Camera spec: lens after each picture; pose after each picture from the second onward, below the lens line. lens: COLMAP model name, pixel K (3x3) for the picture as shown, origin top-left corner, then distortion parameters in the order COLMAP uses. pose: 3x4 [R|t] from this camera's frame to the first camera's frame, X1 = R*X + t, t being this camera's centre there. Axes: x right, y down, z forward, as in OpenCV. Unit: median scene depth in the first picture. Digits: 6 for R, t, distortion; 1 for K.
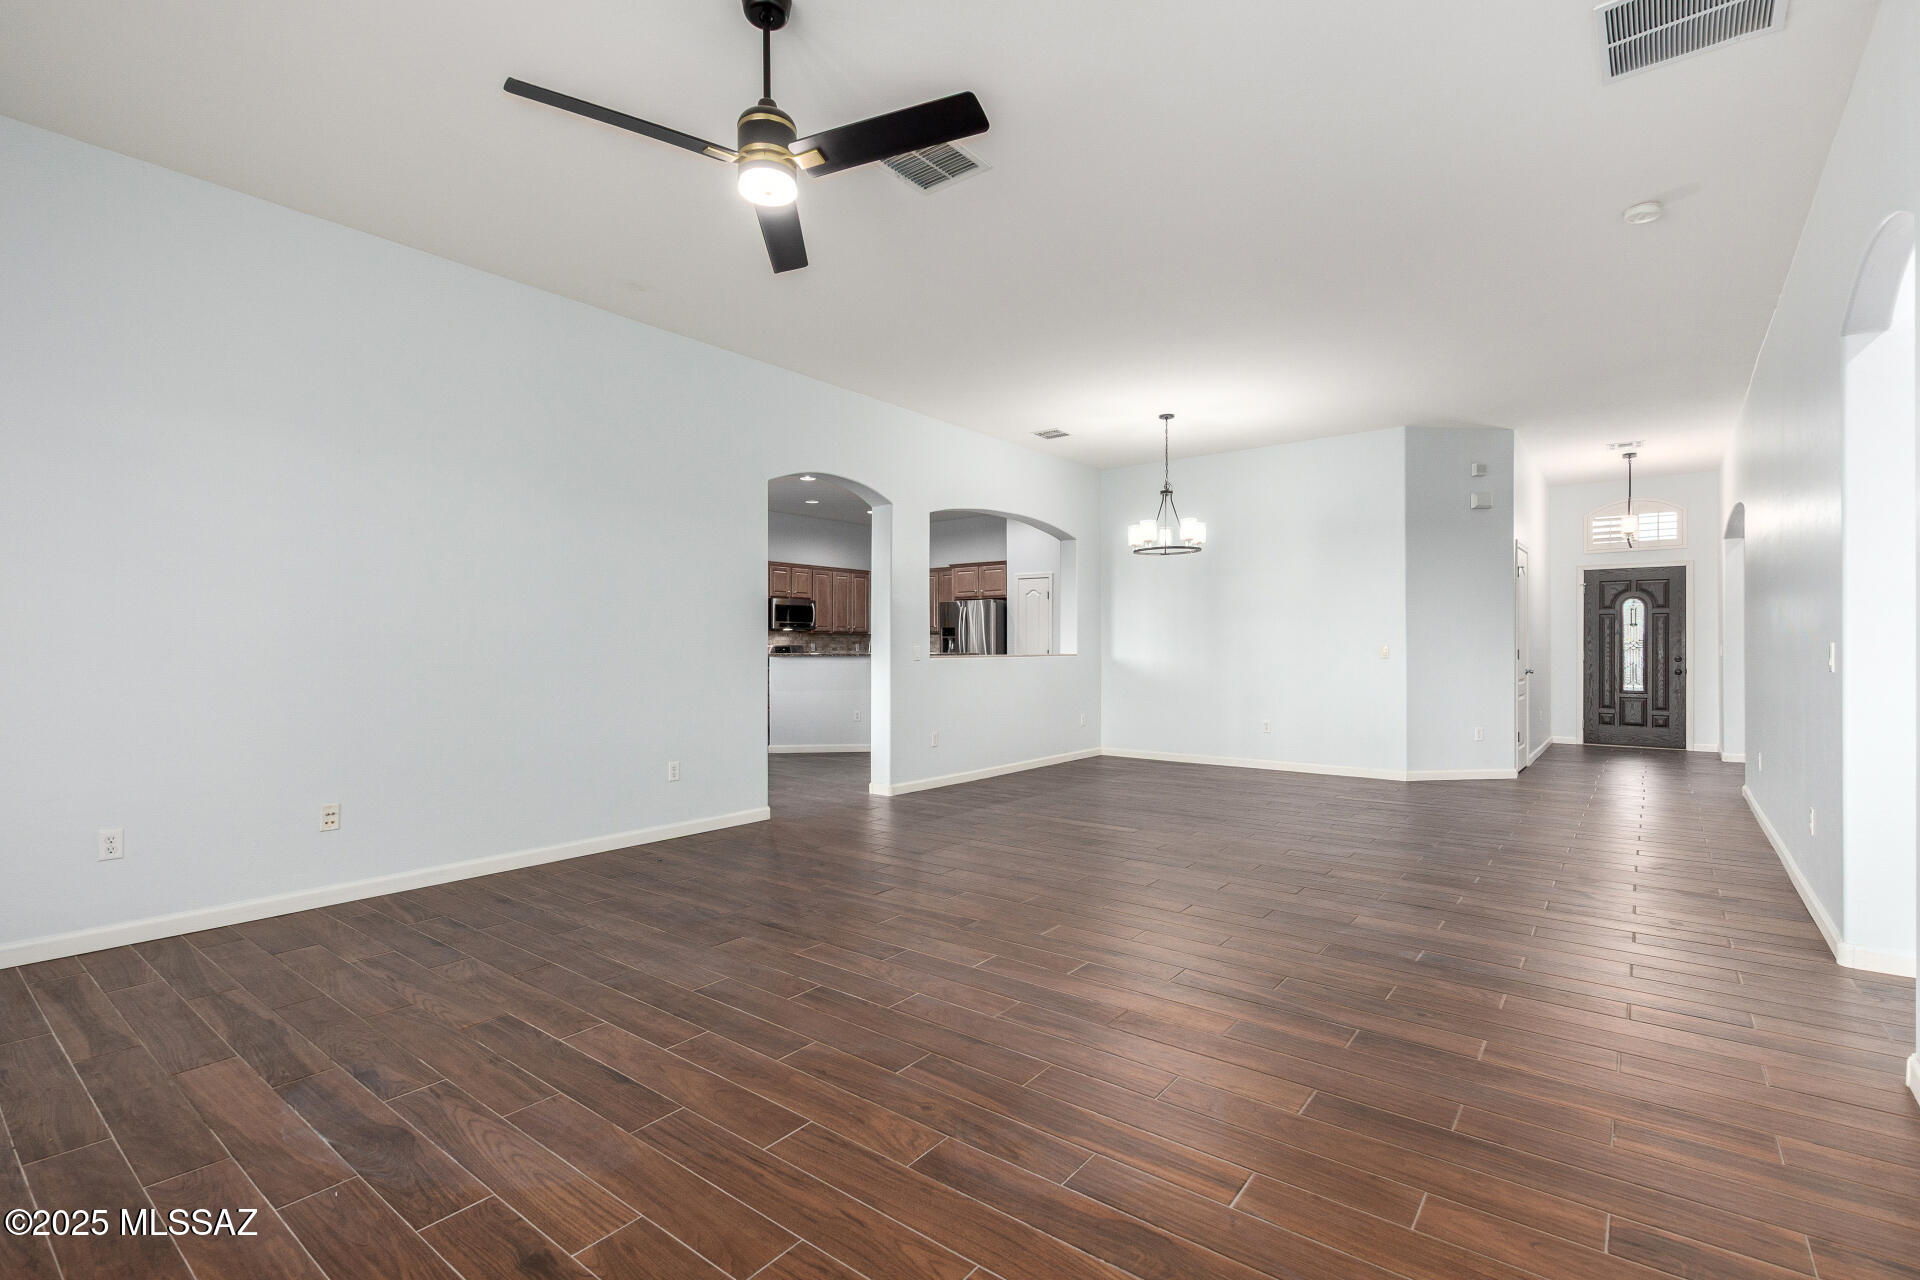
lens RADIAL K [[872.6, 0, 962.5], [0, 872.6, 640.6], [0, 0, 1]] dist [0.004412, -0.001581]
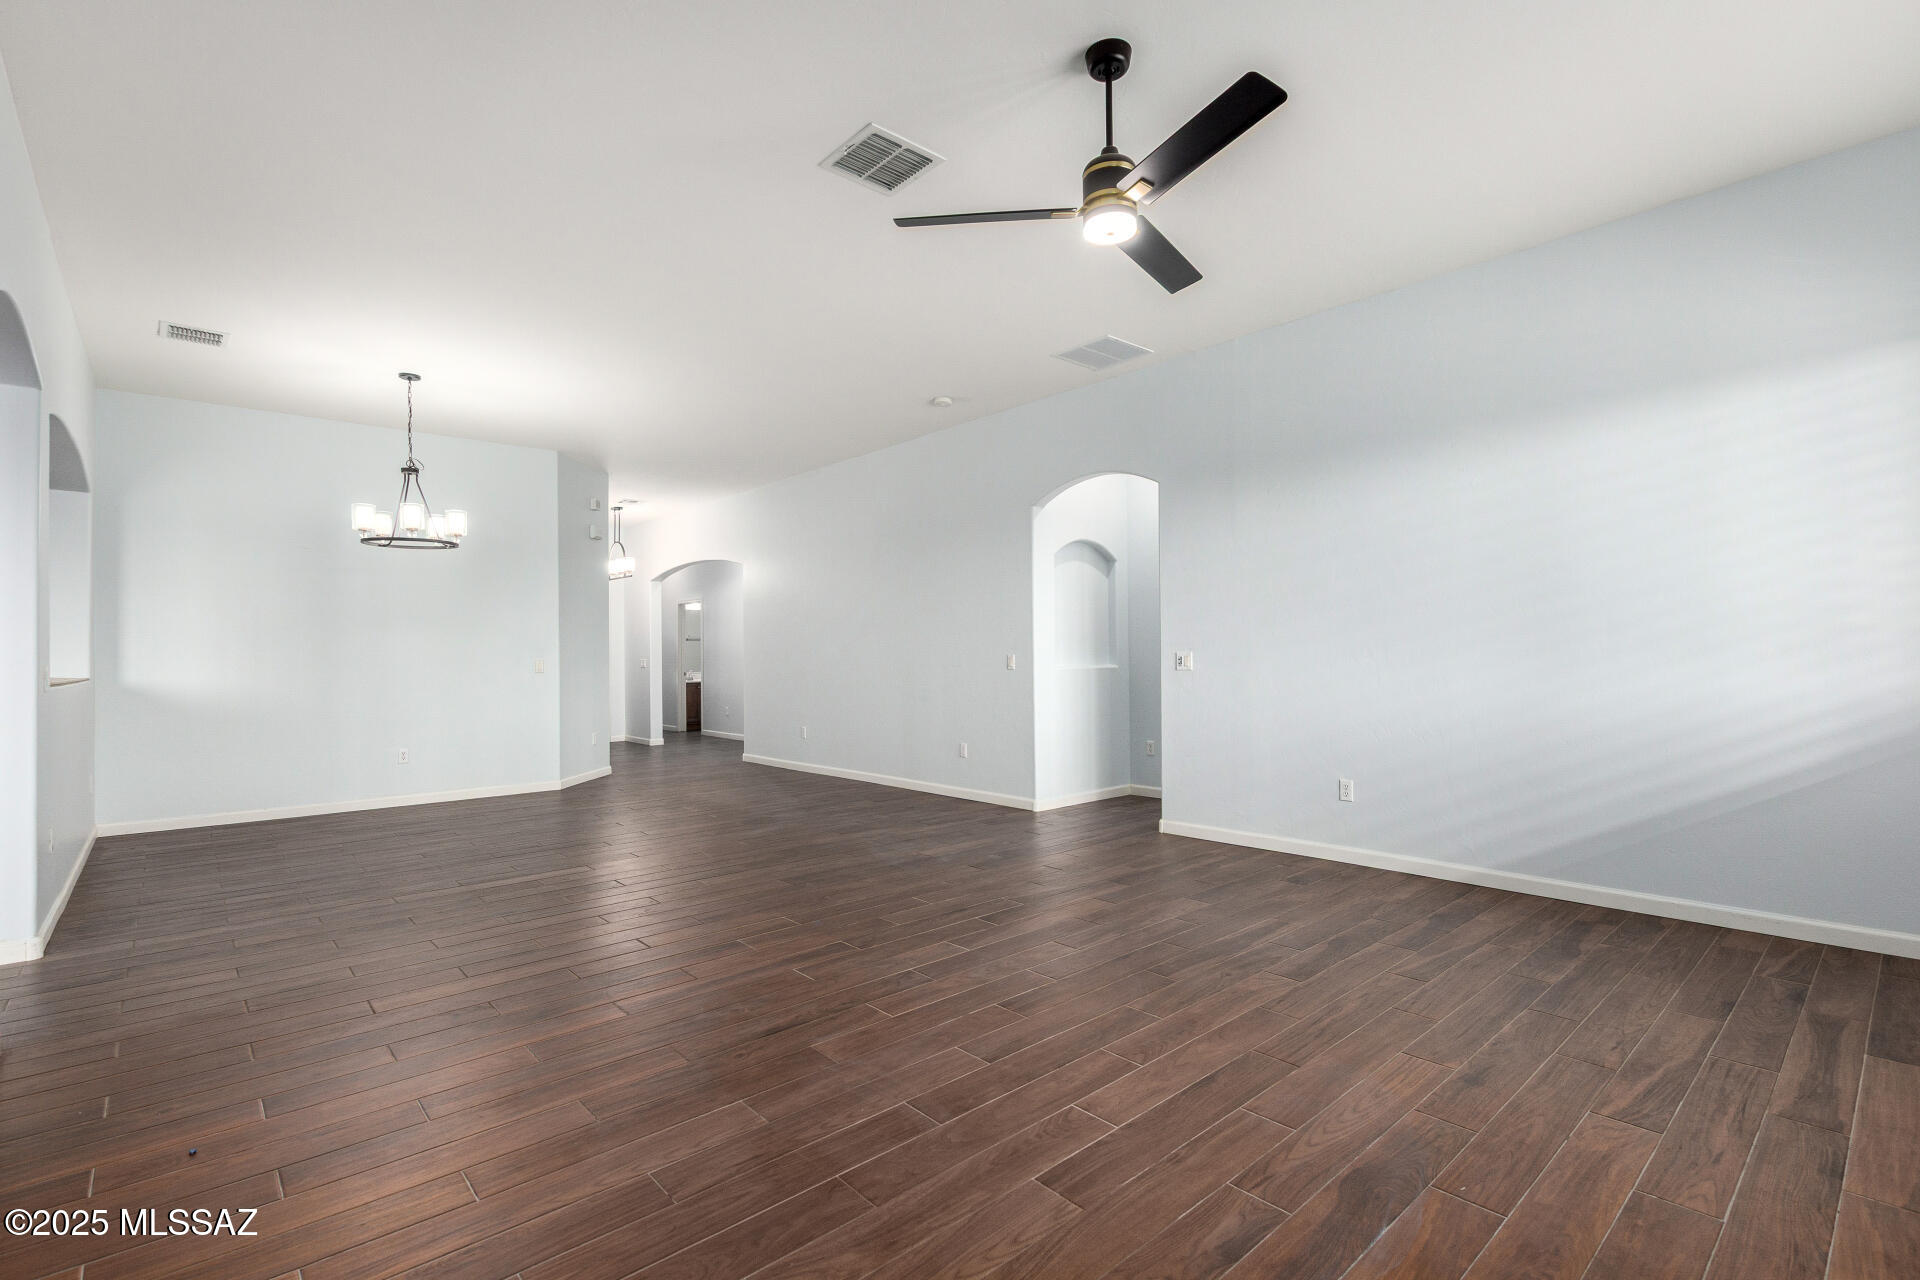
lens RADIAL K [[872.6, 0, 964.2], [0, 872.6, 646.5], [0, 0, 1]] dist [0.004412, -0.001581]
pose [[0.181134, 0.009459, 0.983413, -1.143355], [0.003372, 0.999942, -0.010239, 0.005071], [-0.983453, 0.005171, 0.181092, 0.863641]]
